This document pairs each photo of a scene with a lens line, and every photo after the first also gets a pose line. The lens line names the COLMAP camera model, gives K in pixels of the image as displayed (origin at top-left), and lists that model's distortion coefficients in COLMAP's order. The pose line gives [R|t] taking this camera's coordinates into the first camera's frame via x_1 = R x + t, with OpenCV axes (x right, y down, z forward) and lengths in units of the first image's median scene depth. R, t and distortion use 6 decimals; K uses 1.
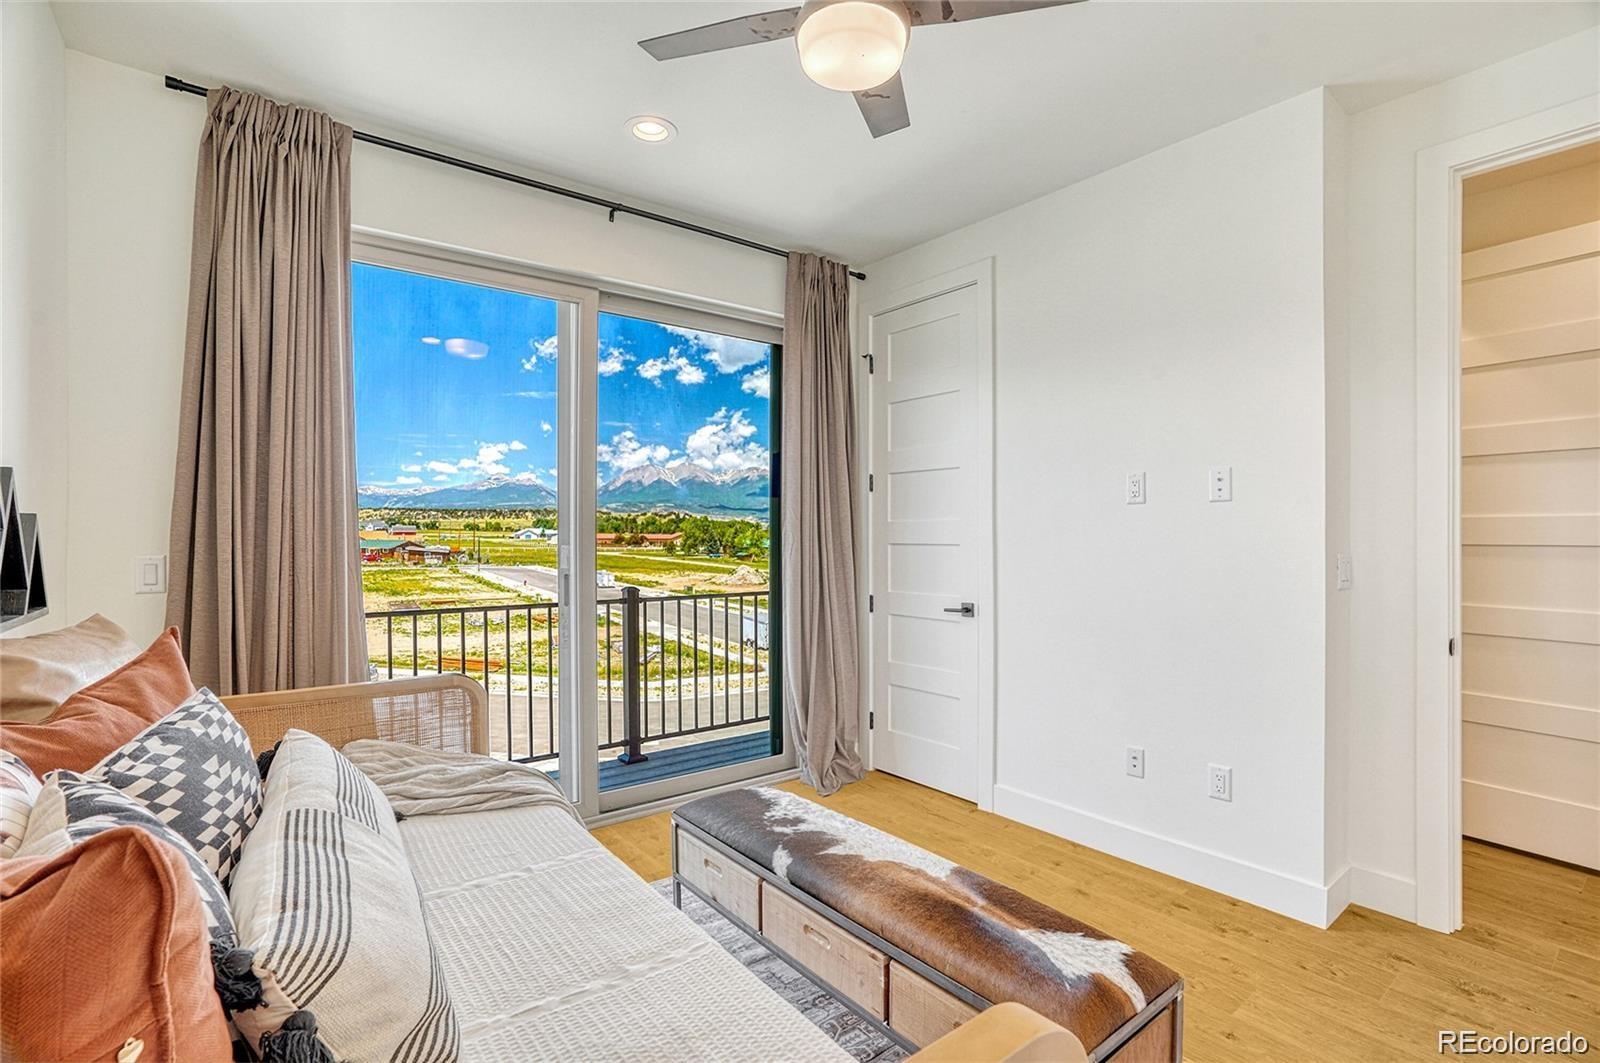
lens RADIAL K [[746.6, 0, 798.6], [0, 746.6, 537.0], [0, 0, 1]] dist [-0.056607, 0.015890]
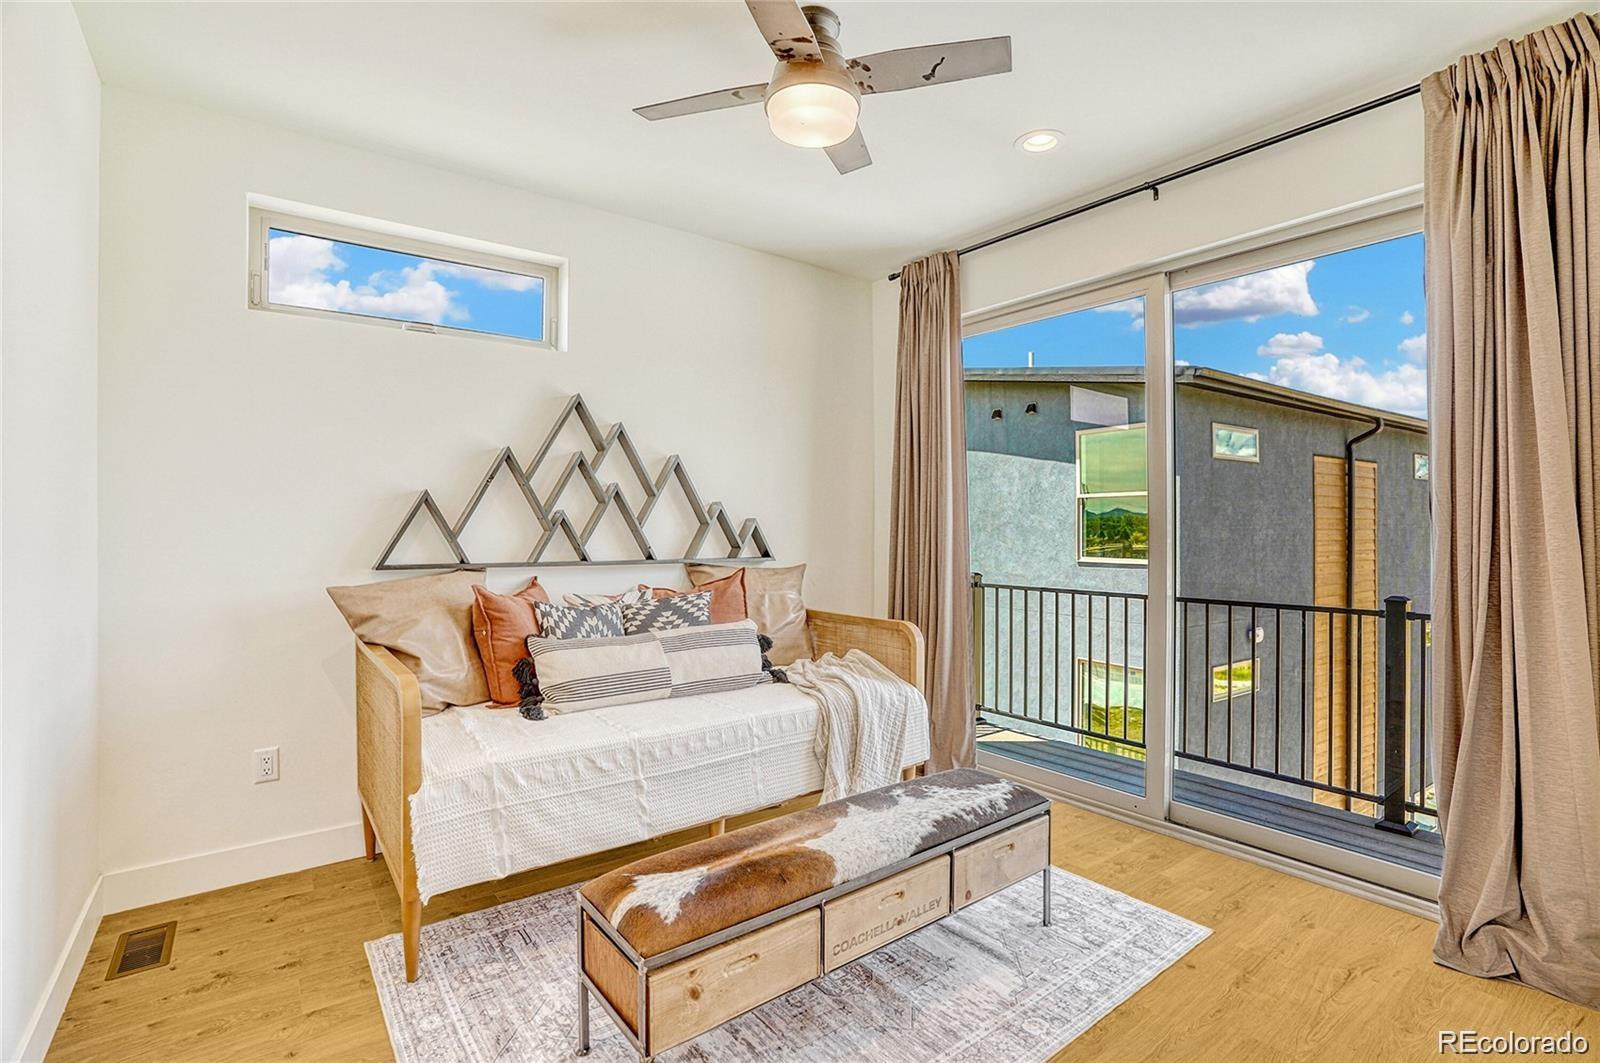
lens RADIAL K [[746.6, 0, 798.3], [0, 746.6, 526.7], [0, 0, 1]] dist [-0.056607, 0.015890]
pose [[-0.001719, -0.003601, -0.999992, 0.877167], [-0.003332, 0.999988, -0.003595, 0.000982], [0.999993, 0.003326, -0.001731, 0.682518]]
